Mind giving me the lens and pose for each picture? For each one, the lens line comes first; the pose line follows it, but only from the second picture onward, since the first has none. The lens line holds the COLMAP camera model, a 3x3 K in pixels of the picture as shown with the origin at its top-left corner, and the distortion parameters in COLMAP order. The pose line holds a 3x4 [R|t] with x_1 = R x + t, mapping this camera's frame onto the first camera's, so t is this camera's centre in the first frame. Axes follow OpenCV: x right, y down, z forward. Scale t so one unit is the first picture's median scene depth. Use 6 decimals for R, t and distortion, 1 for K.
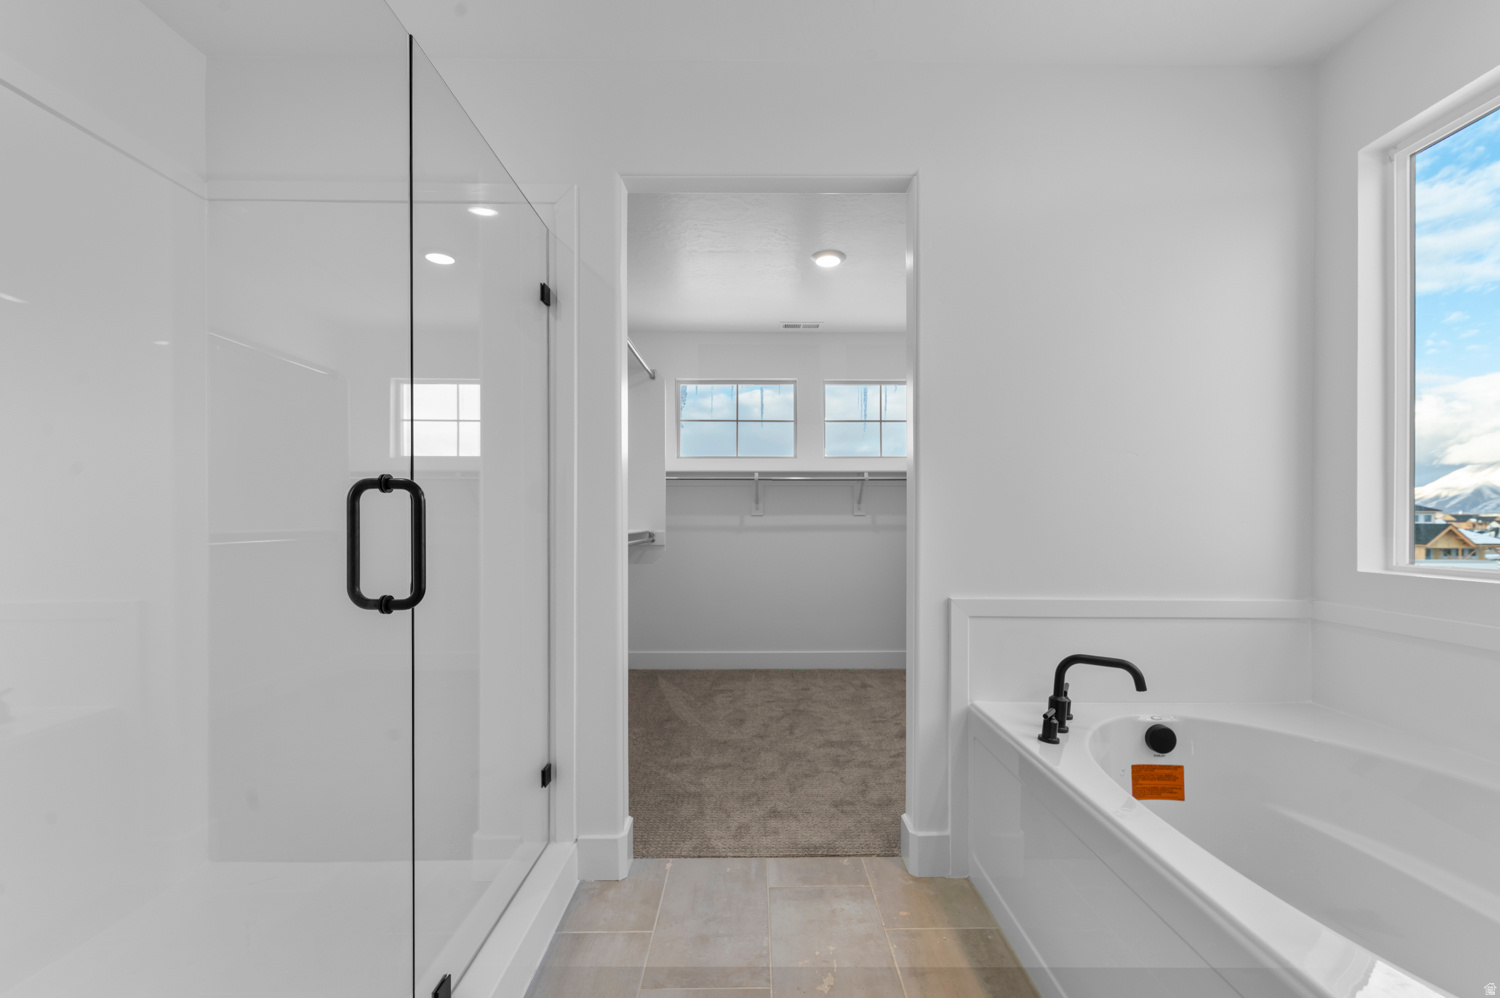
lens RADIAL K [[657.1, 0, 750.9], [0, 657.1, 511.2], [0, 0, 1]] dist [-0.002412, -0.000452]
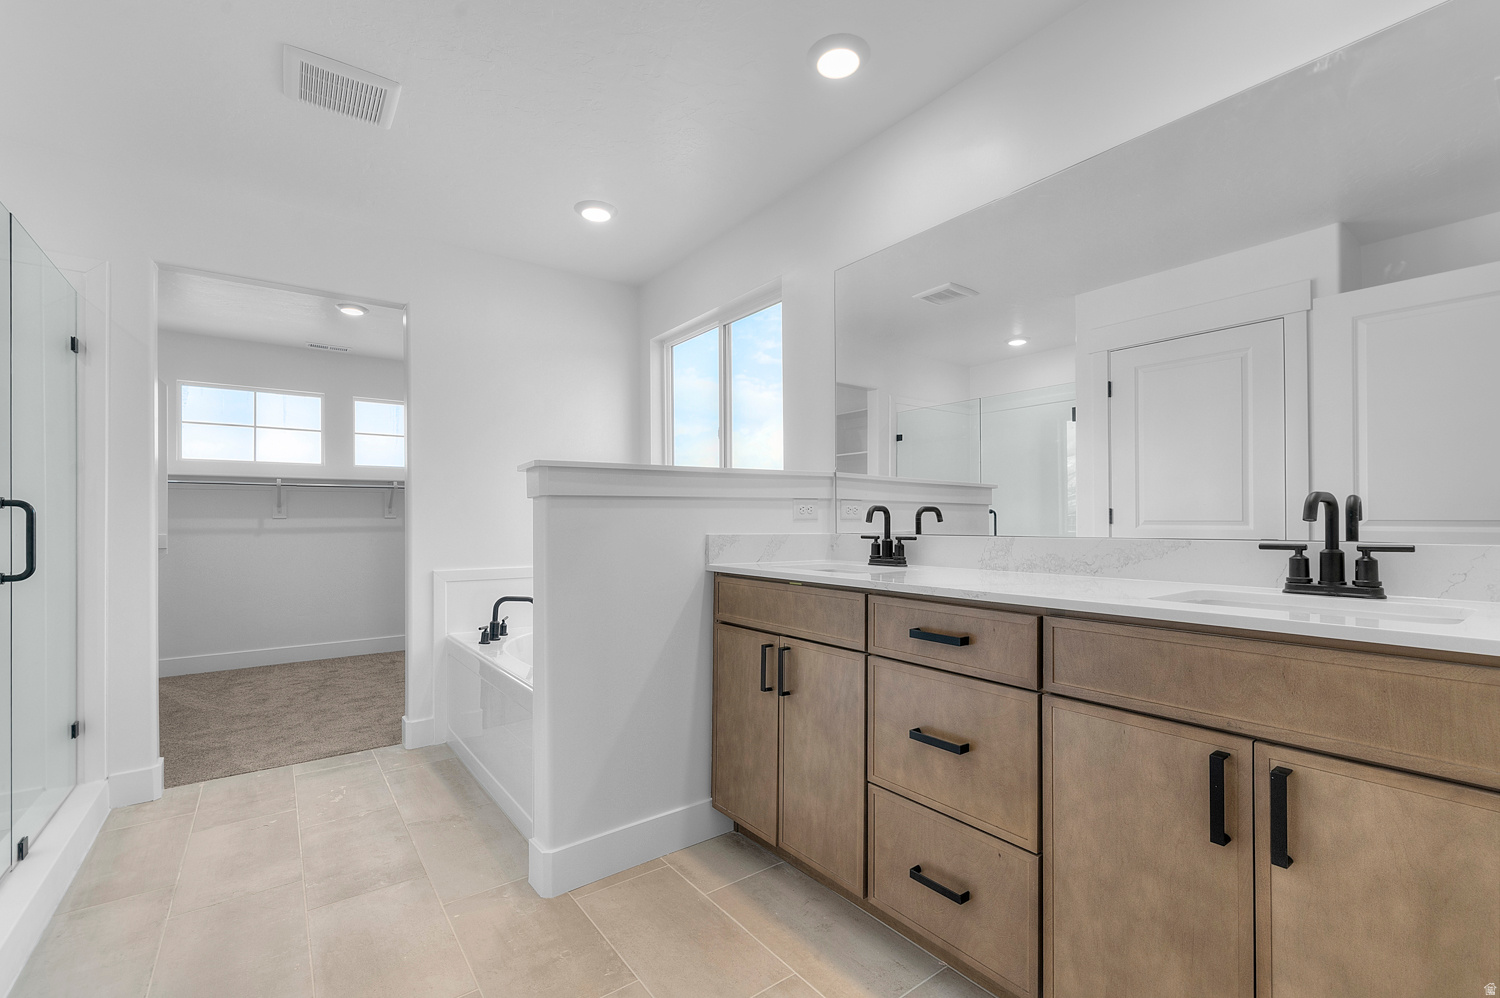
lens RADIAL K [[657.1, 0, 770.8], [0, 657.1, 515.9], [0, 0, 1]] dist [-0.002412, -0.000452]
pose [[0.791679, -0.002712, 0.610932, -0.017819], [-0.001319, 0.999980, 0.006149, -0.009279], [-0.610936, -0.005674, 0.791659, -0.581584]]
